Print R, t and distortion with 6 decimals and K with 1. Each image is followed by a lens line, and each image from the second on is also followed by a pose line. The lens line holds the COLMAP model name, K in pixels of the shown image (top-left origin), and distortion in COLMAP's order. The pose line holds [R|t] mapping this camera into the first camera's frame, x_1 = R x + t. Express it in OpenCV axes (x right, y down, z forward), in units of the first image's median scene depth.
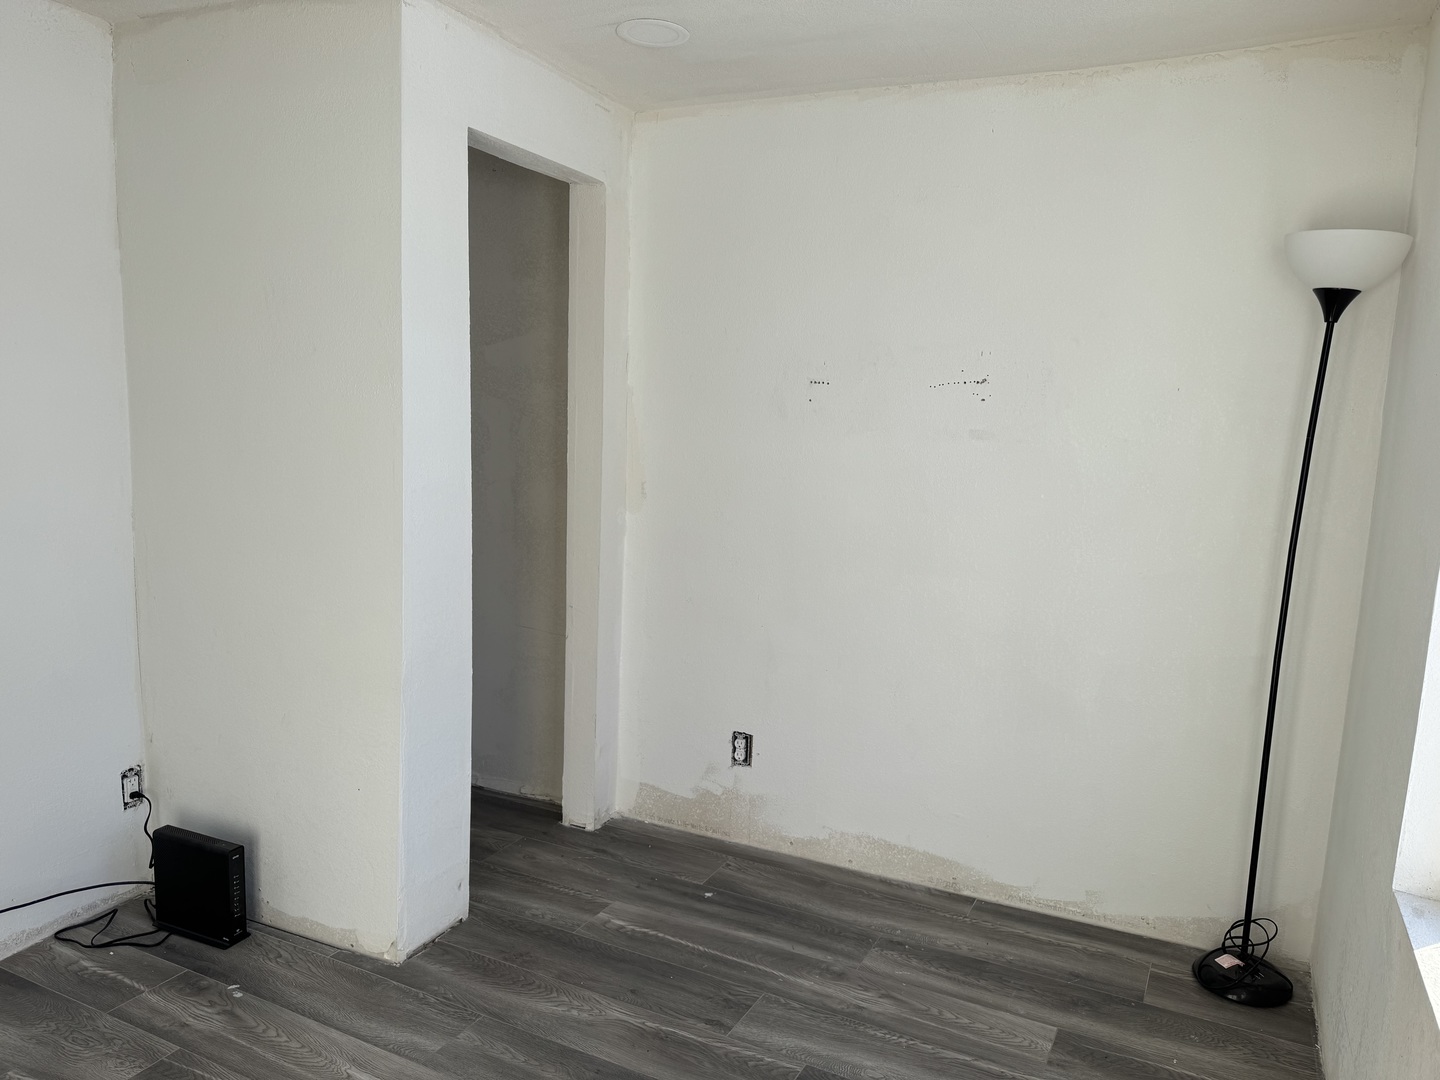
lens RADIAL K [[1022.2, 0, 646.0], [0, 1022.2, 490.8], [0, 0, 1]] dist [0.042602, -0.038767]
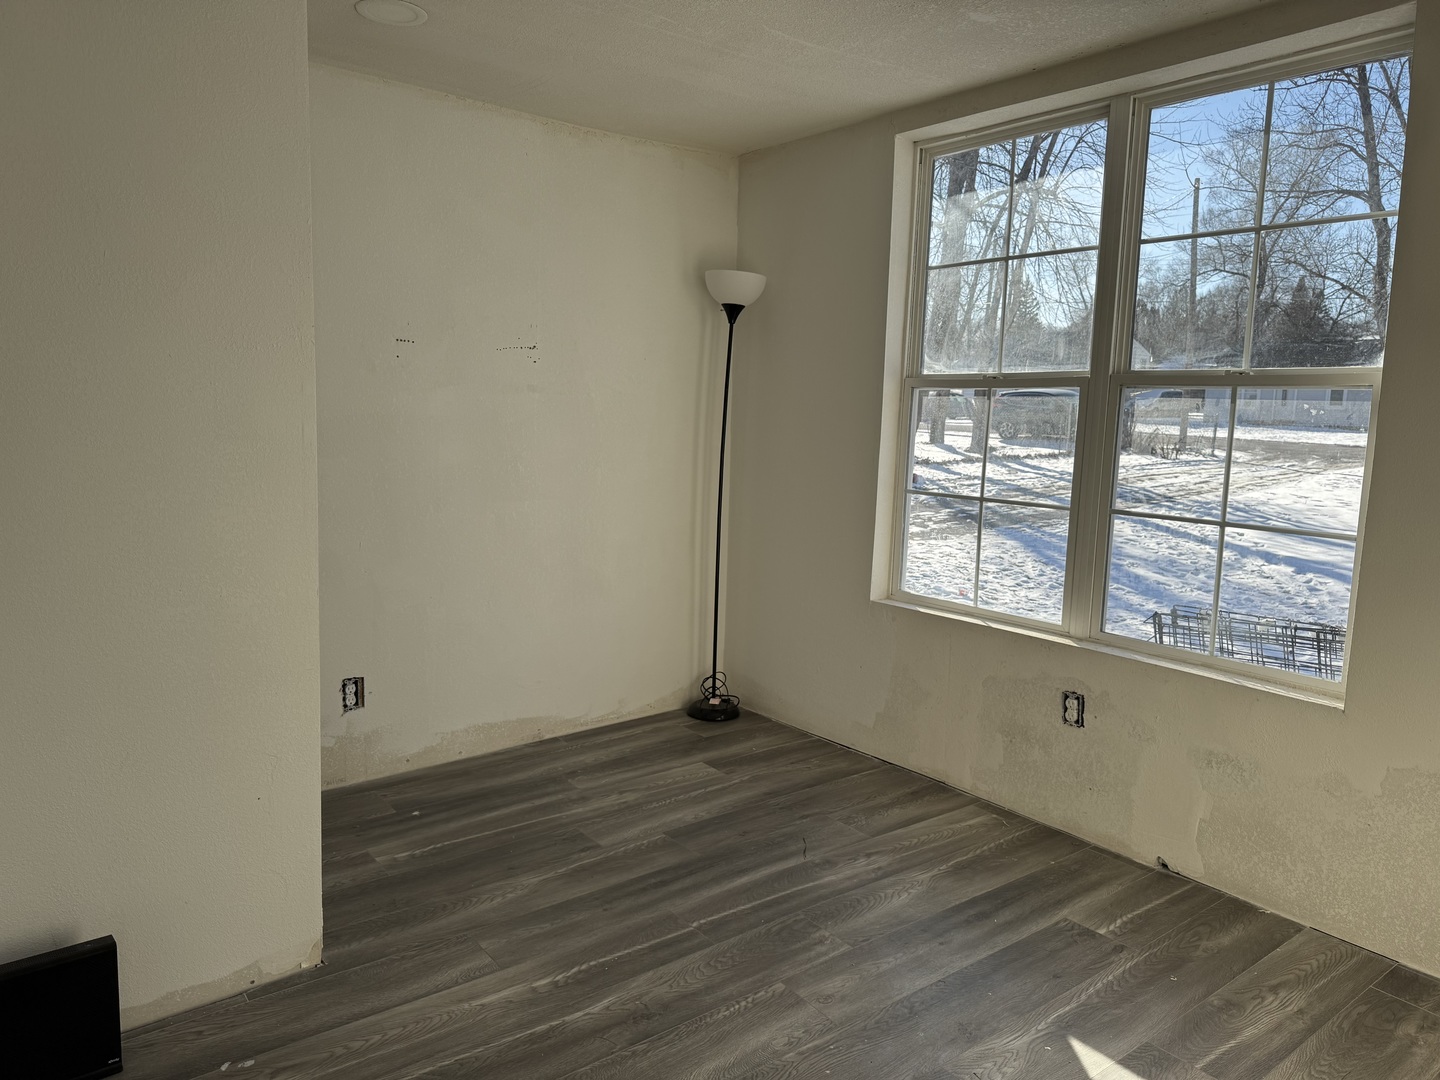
lens RADIAL K [[1022.2, 0, 700.4], [0, 1022.2, 500.3], [0, 0, 1]] dist [0.042602, -0.038767]
pose [[0.445648, -0.110502, 0.888362, -0.816112], [0.082026, 0.993218, 0.082396, -0.003403], [-0.891443, 0.036150, 0.451690, 0.246573]]
